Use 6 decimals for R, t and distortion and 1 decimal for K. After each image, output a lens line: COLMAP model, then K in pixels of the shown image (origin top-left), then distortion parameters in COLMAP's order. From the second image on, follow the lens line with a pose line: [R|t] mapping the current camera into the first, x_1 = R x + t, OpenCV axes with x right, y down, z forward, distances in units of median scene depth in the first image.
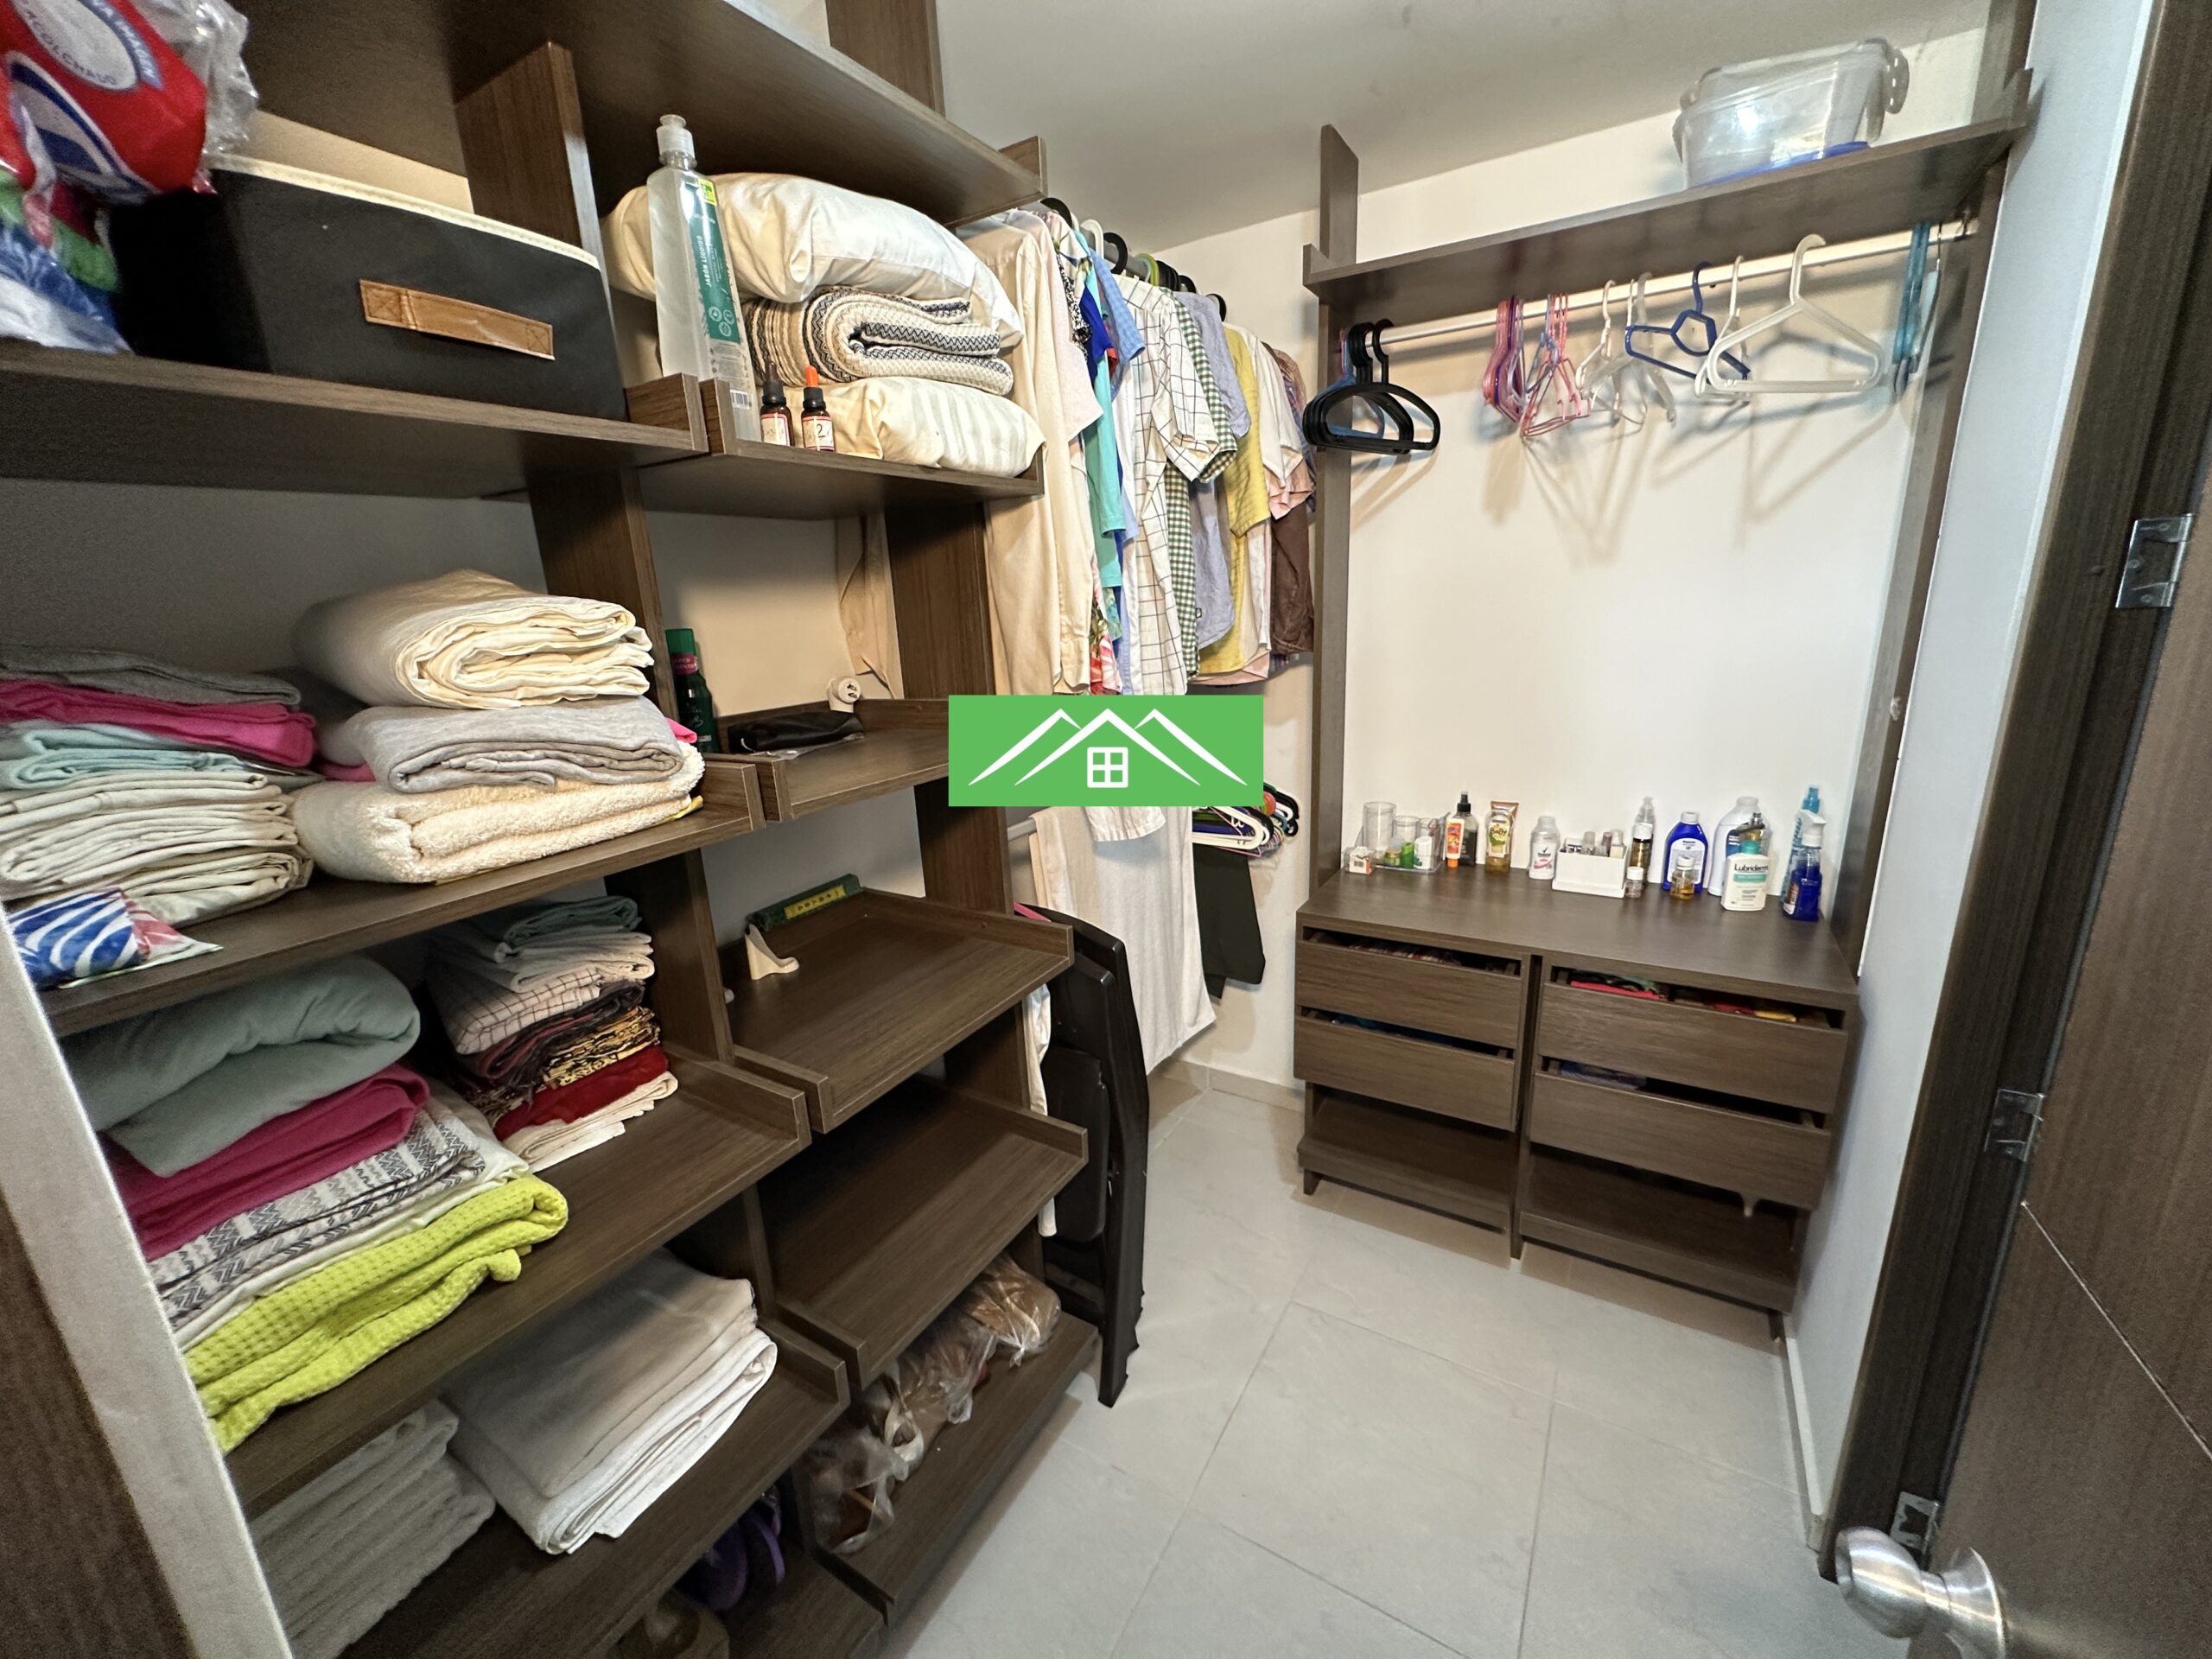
lens RADIAL K [[882.9, 0, 1110.8], [0, 882.9, 826.4], [0, 0, 1]] dist [0.000162, 0.000184]
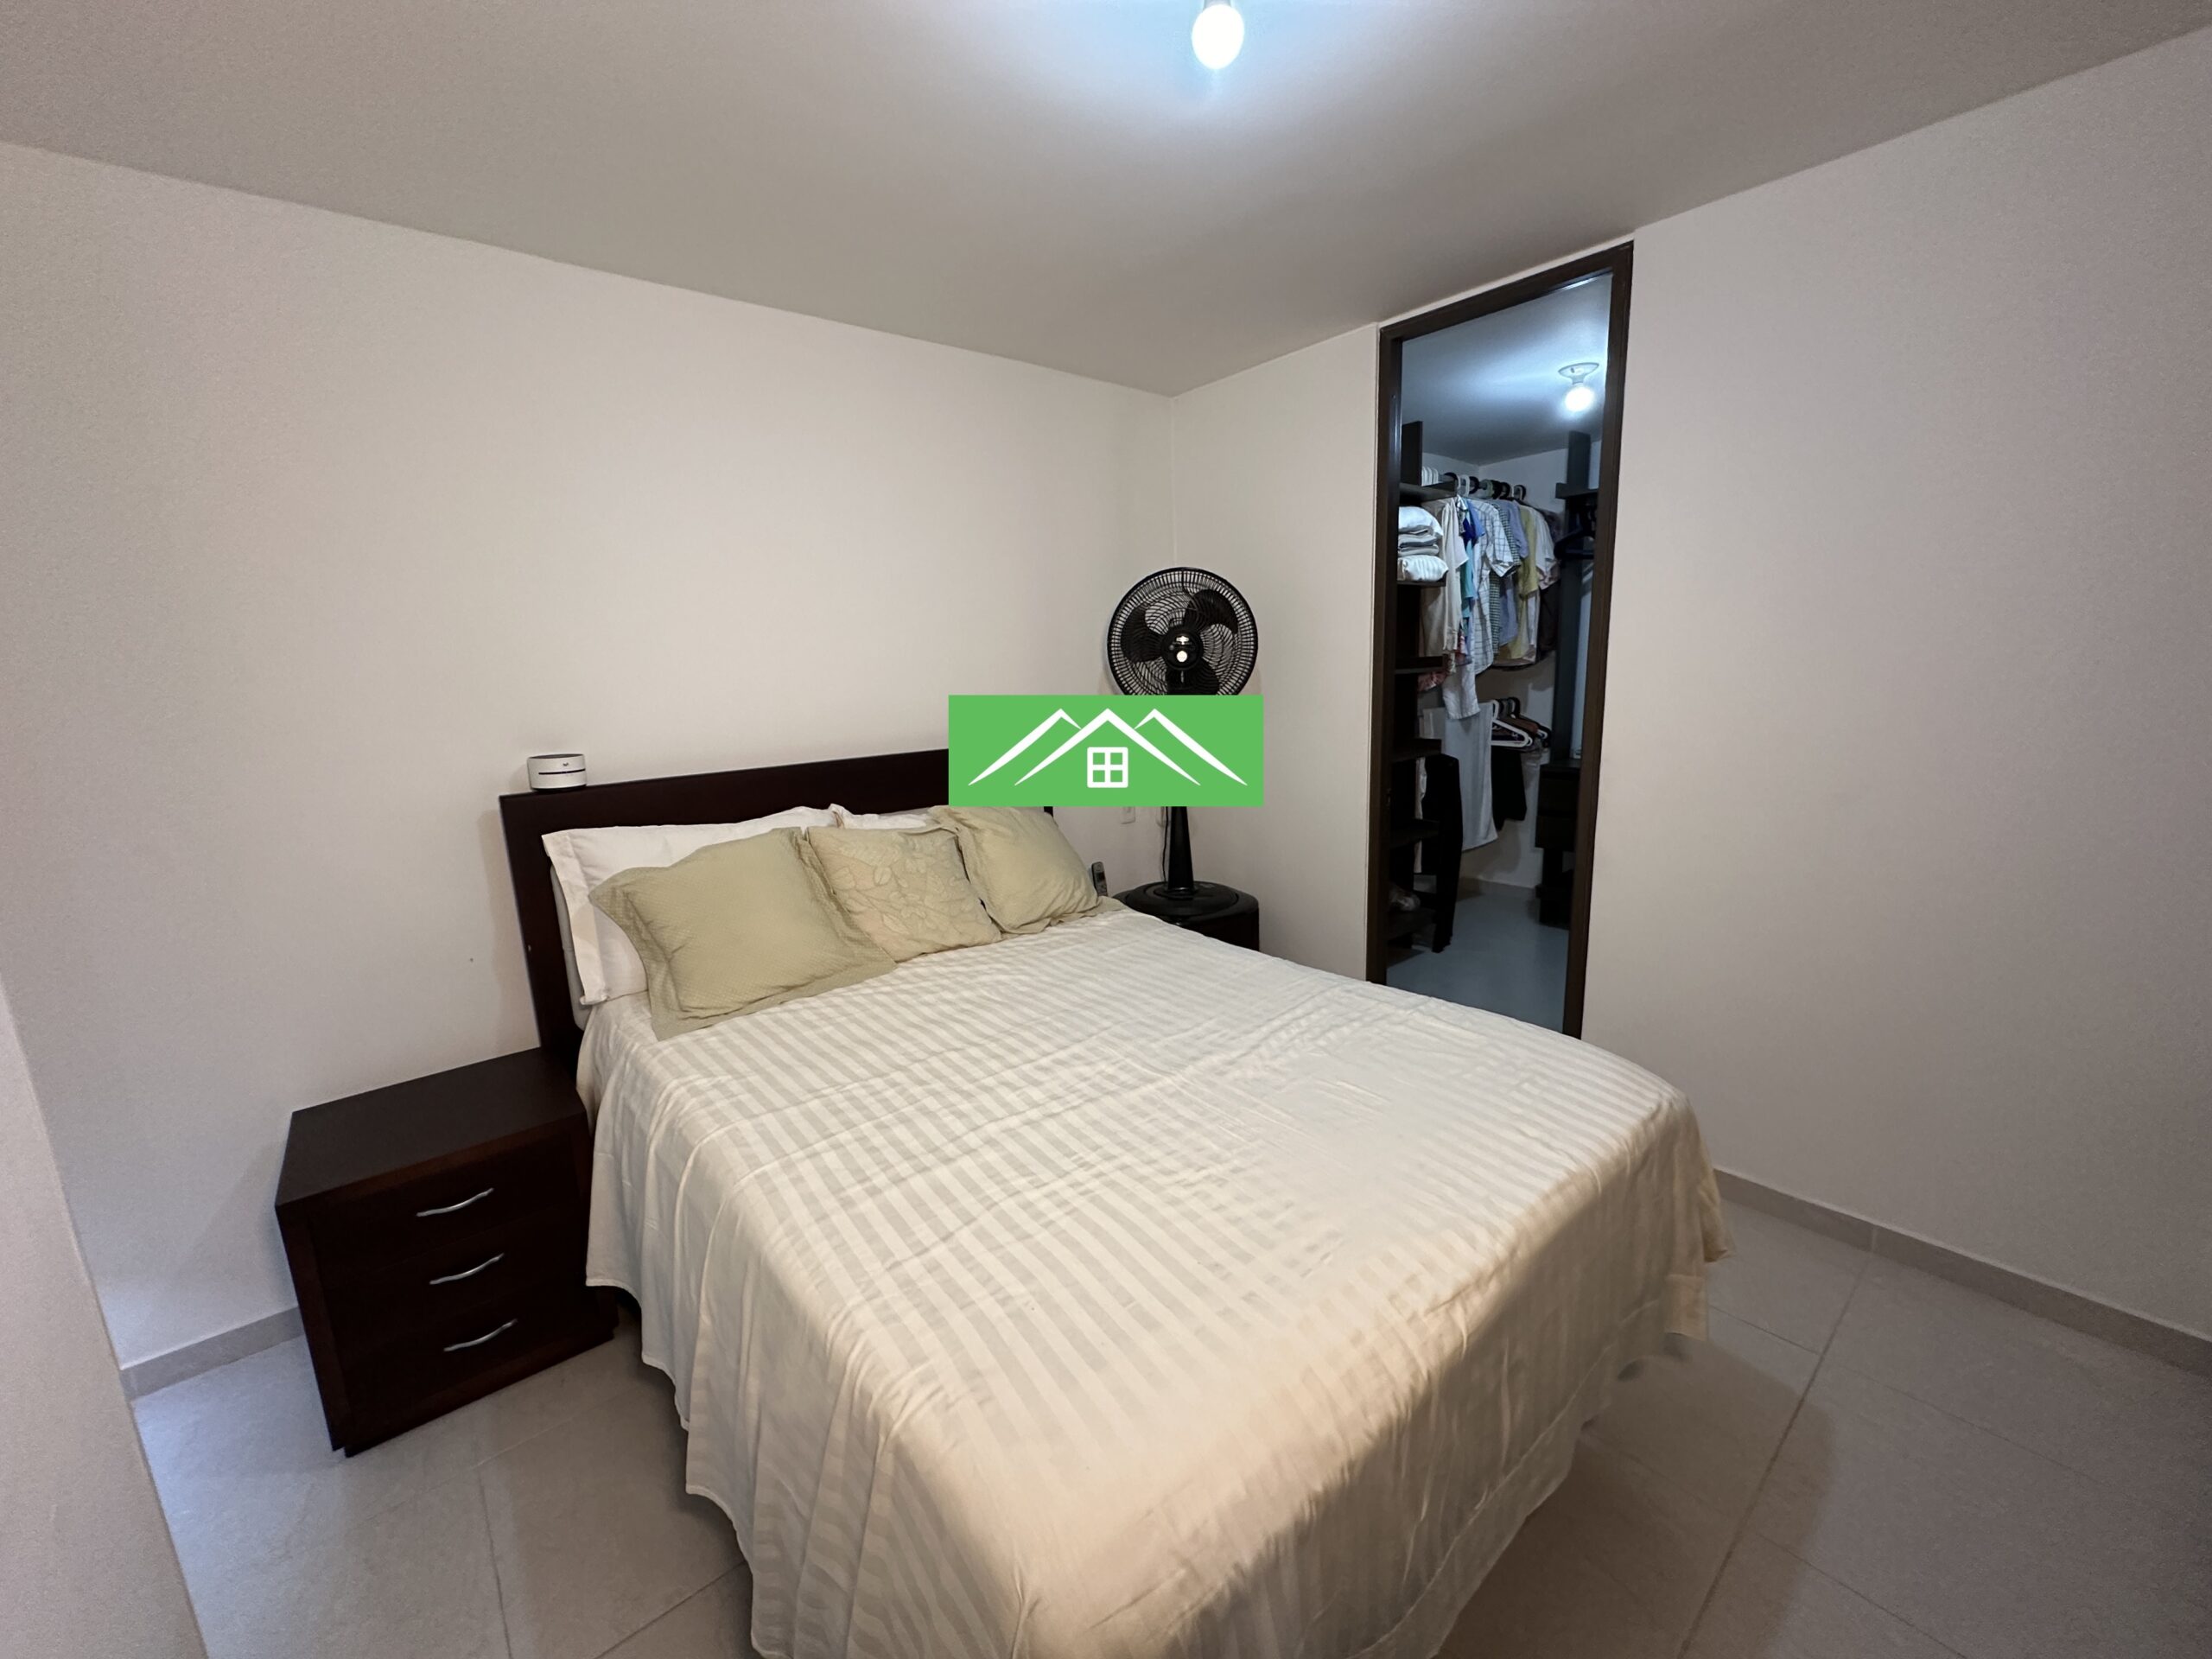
lens RADIAL K [[882.9, 0, 1098.1], [0, 882.9, 829.9], [0, 0, 1]] dist [0.000162, 0.000184]
pose [[0.943254, 0.071639, -0.324253, -0.128267], [-0.090437, 0.994962, -0.043261, 0.553442], [0.319520, 0.070131, 0.944981, -1.743611]]
